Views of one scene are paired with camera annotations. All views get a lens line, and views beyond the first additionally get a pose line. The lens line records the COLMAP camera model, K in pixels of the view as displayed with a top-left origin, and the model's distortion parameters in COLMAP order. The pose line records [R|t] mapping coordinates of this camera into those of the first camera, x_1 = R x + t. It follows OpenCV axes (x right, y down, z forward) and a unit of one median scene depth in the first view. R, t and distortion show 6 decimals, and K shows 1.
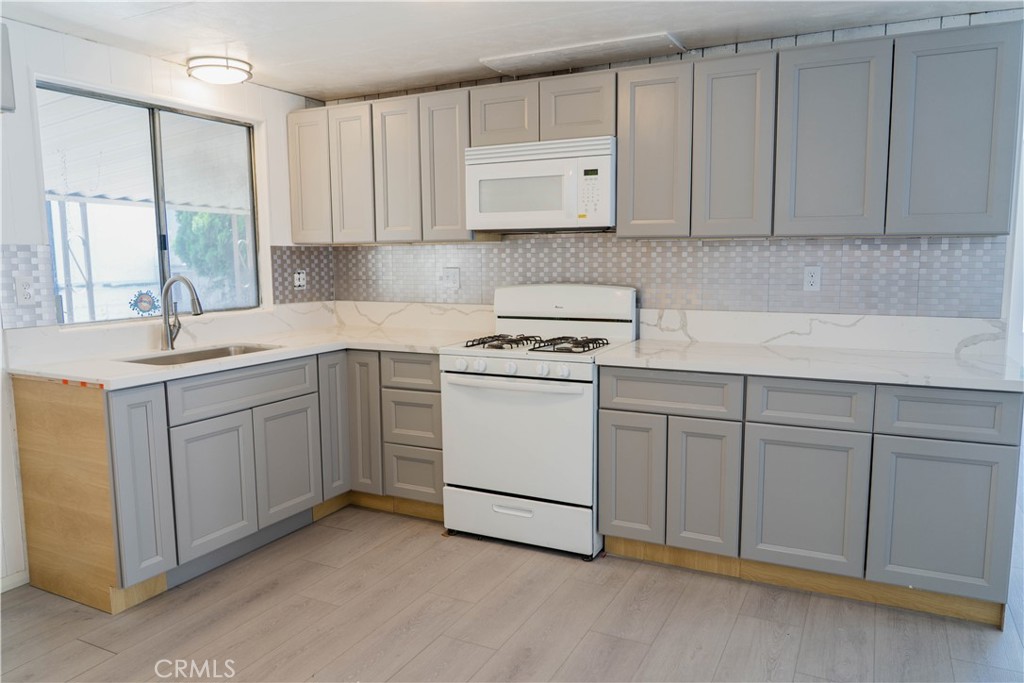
lens RADIAL K [[705.0, 0, 512.0], [0, 705.0, 341.5], [0, 0, 1]] dist [-0.028226, -0.003014]
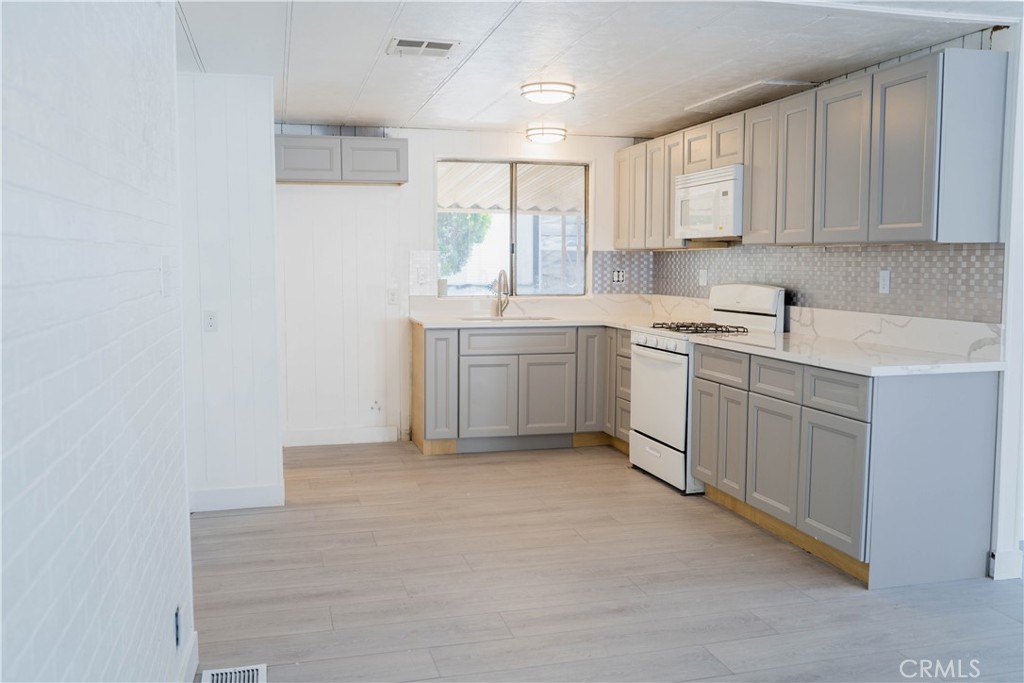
lens RADIAL K [[905.3, 0, 512.0], [0, 905.3, 341.5], [0, 0, 1]] dist [-0.060888, 0.004673]
pose [[0.661590, 0.073826, -0.746223, 1.041168], [-0.096634, 0.995238, 0.012787, 0.038219], [0.743613, 0.063650, 0.665574, -0.328750]]
